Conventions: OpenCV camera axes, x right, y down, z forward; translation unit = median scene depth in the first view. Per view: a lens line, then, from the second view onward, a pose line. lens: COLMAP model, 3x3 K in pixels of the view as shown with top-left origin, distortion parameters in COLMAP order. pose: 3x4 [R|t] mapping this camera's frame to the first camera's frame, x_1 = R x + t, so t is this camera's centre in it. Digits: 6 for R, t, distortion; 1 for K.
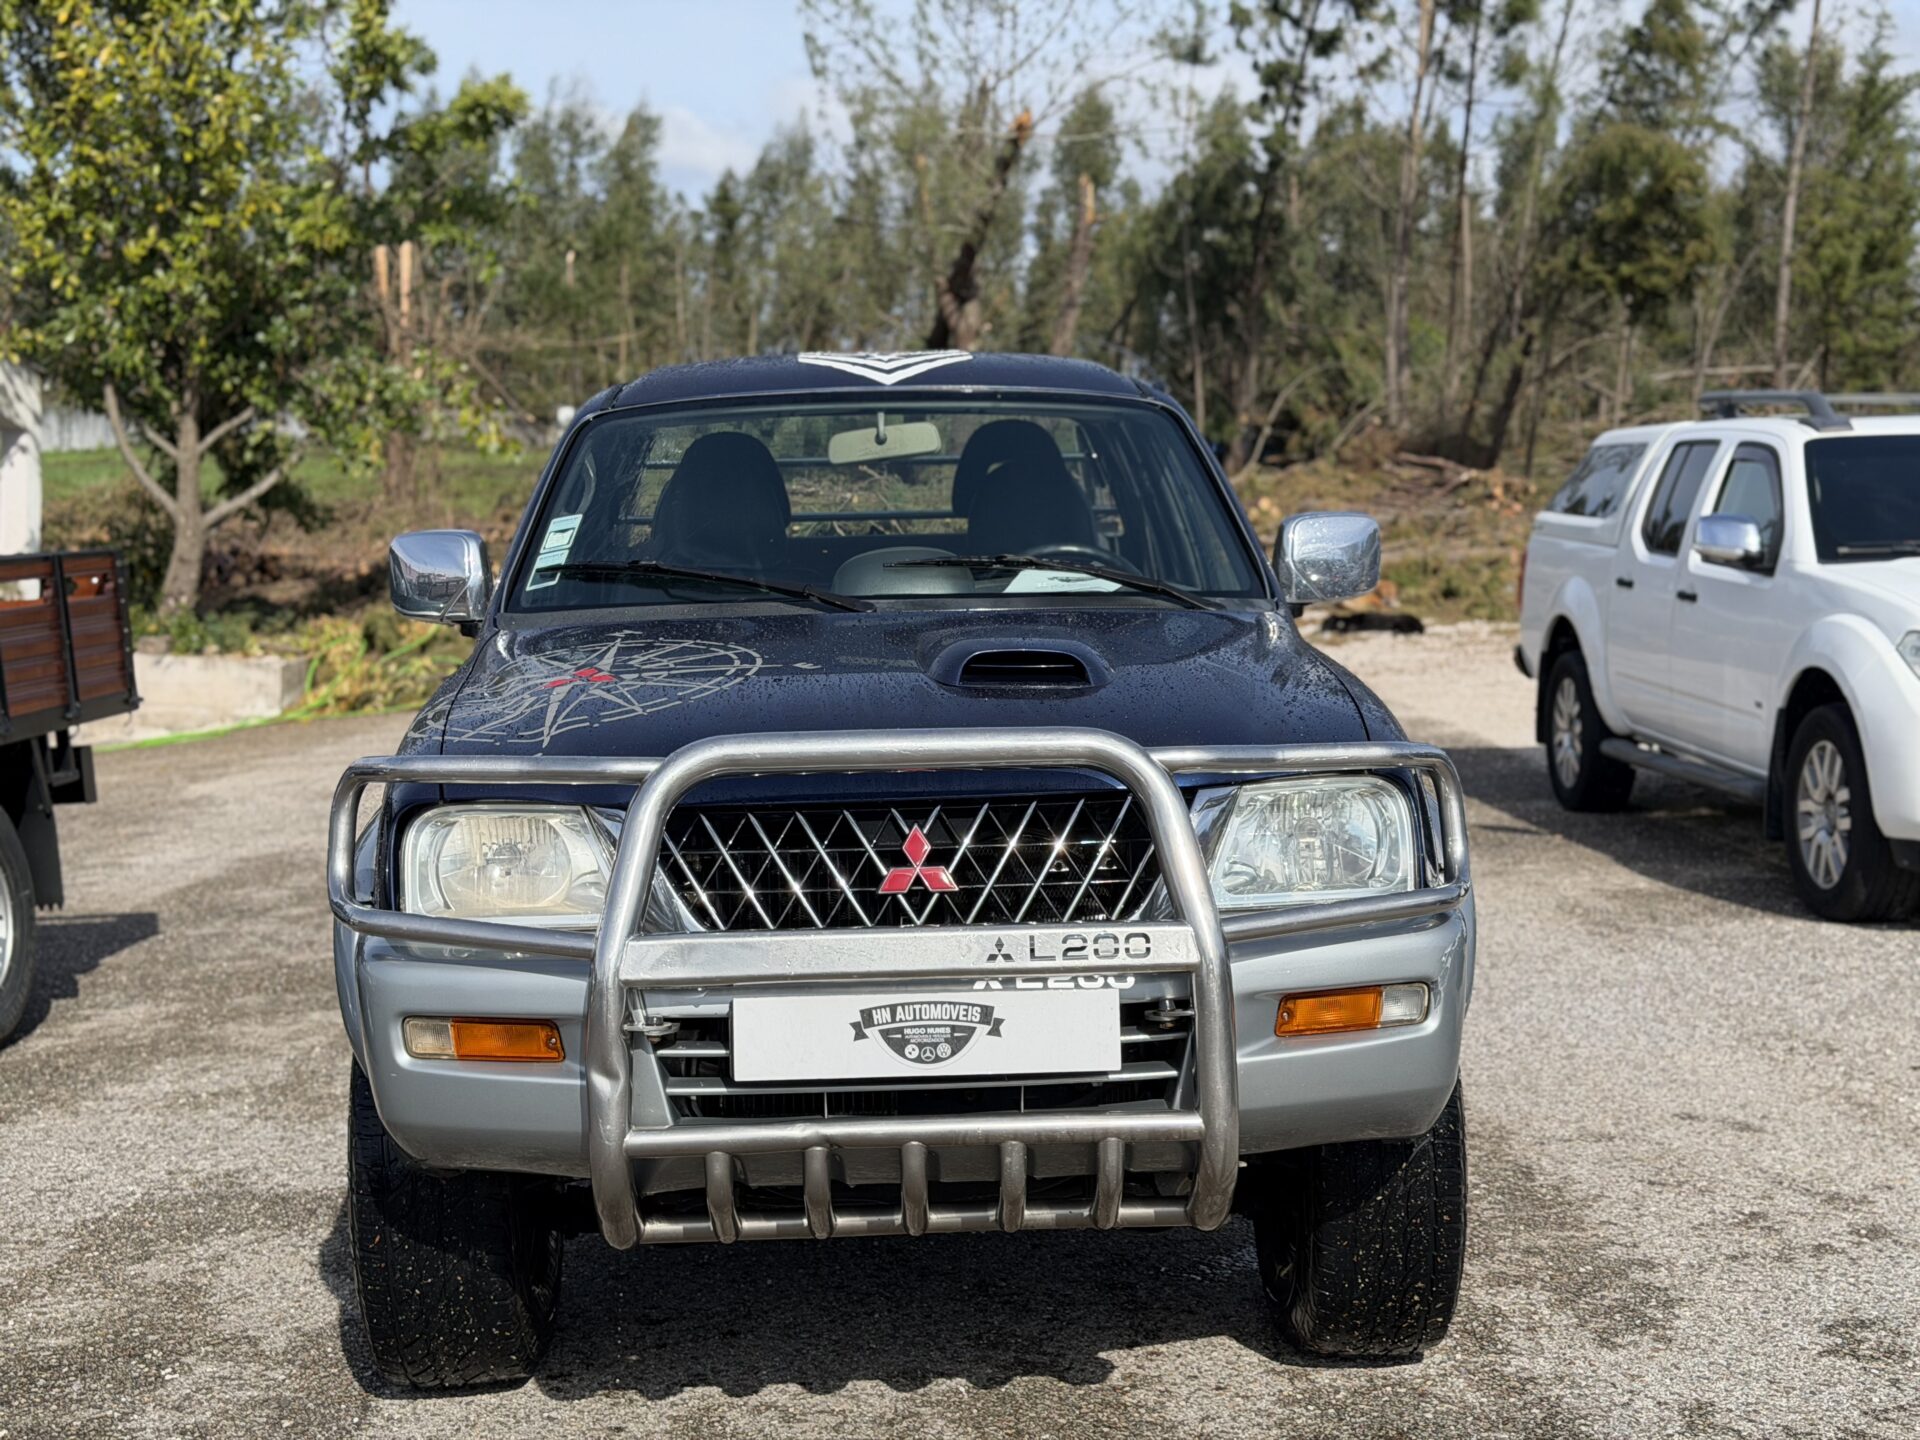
lens RADIAL K [[2692.7, 0, 960.0], [0, 2692.7, 720.0], [0, 0, 1]] dist [0.135809, -0.155522]
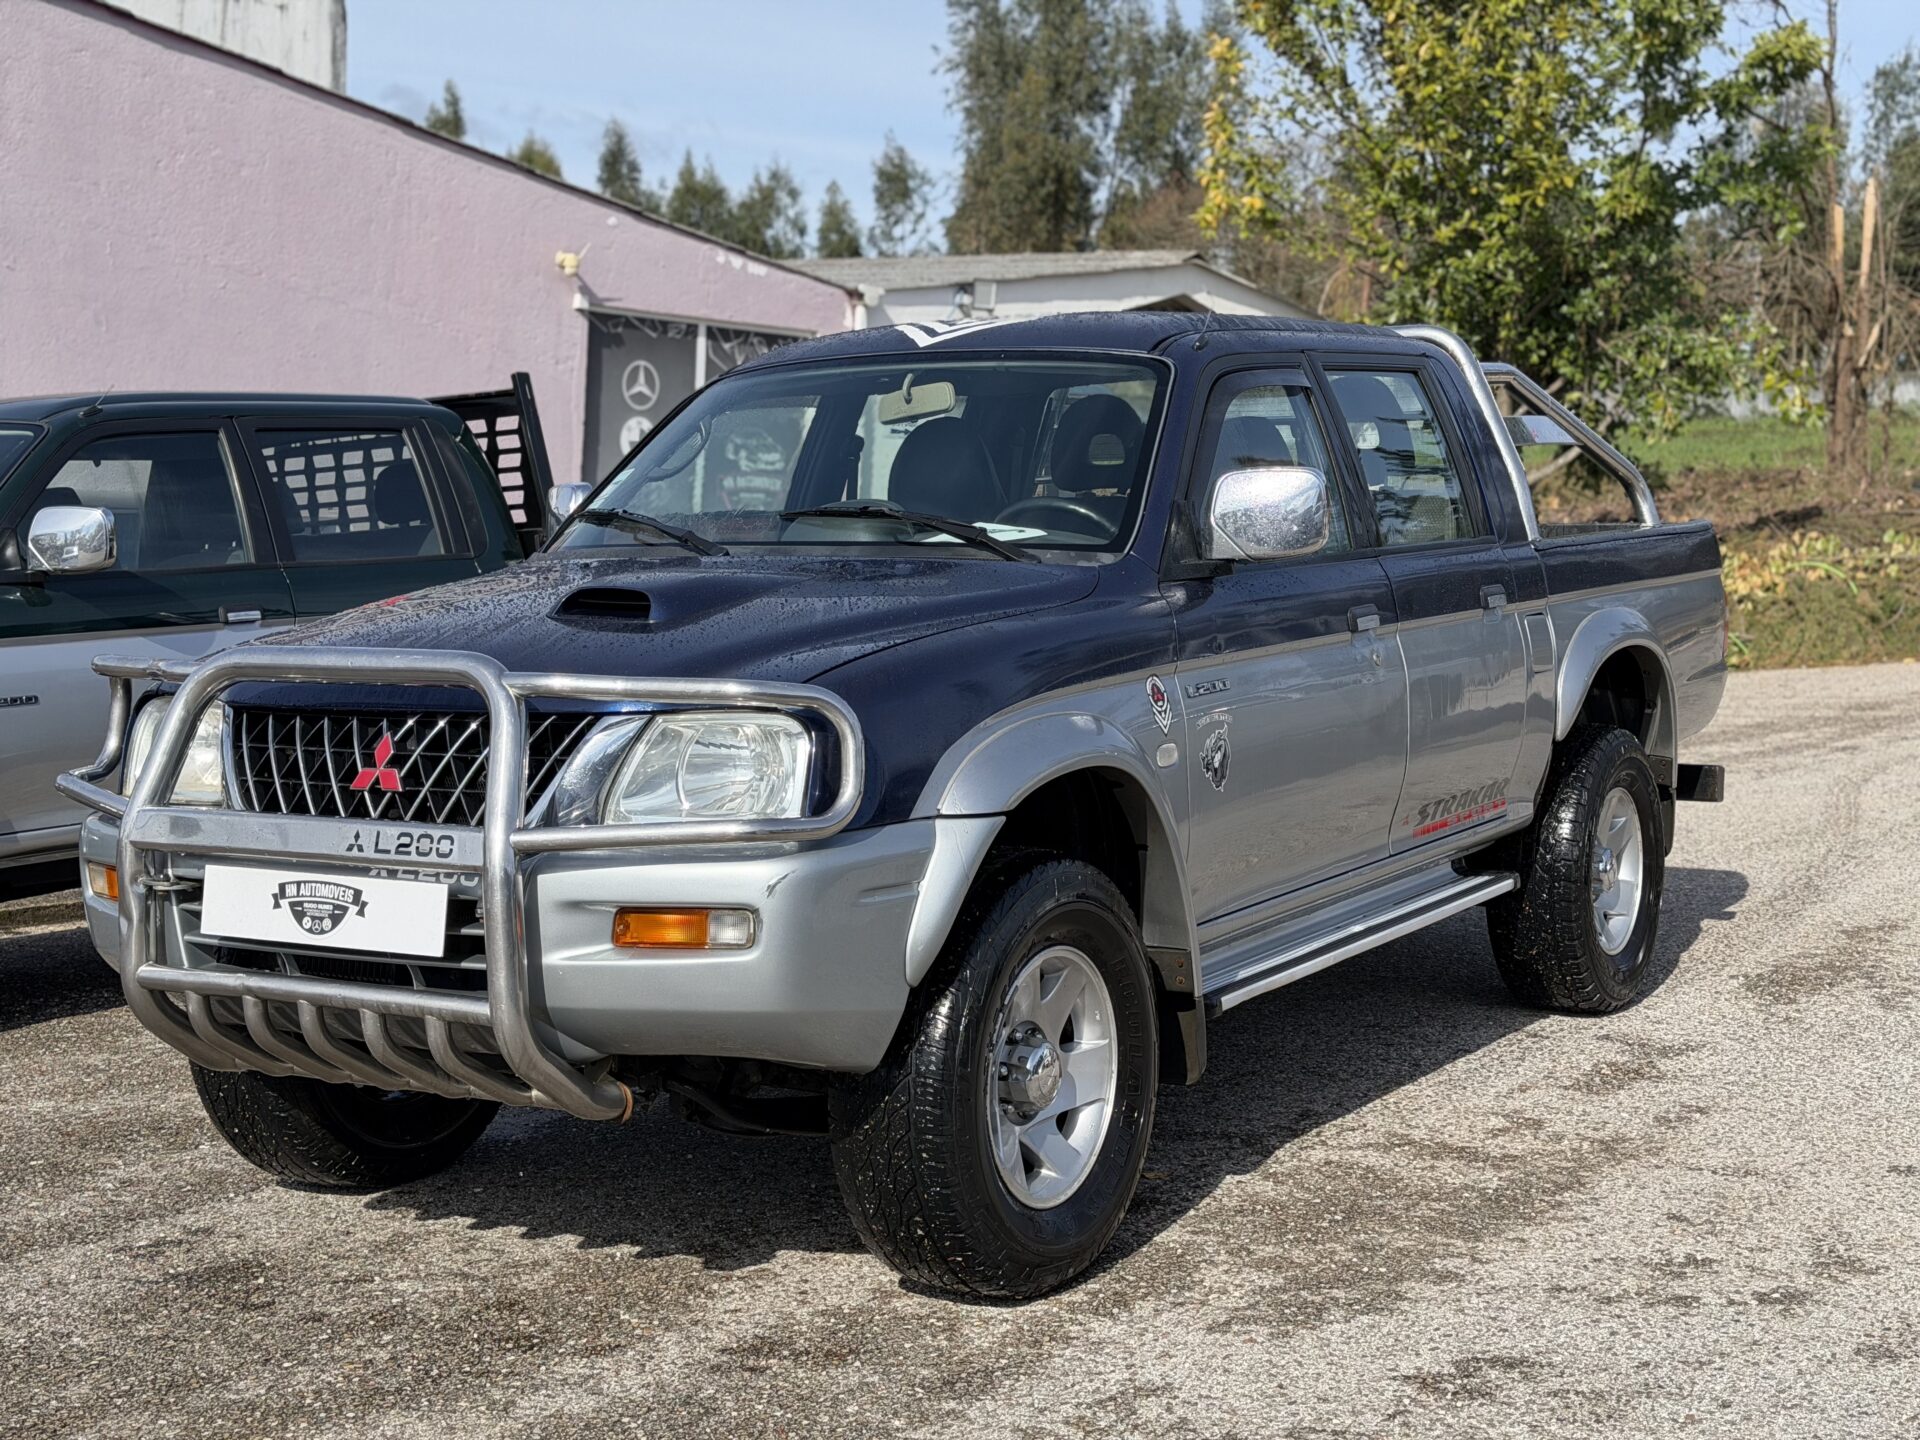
lens RADIAL K [[2692.7, 0, 960.0], [0, 2692.7, 720.0], [0, 0, 1]] dist [0.135809, -0.155522]
pose [[0.815269, 0.051761, -0.576764, 0.739415], [-0.046110, 0.998637, 0.024443, -0.005062], [0.577244, 0.006667, 0.816545, 0.172775]]
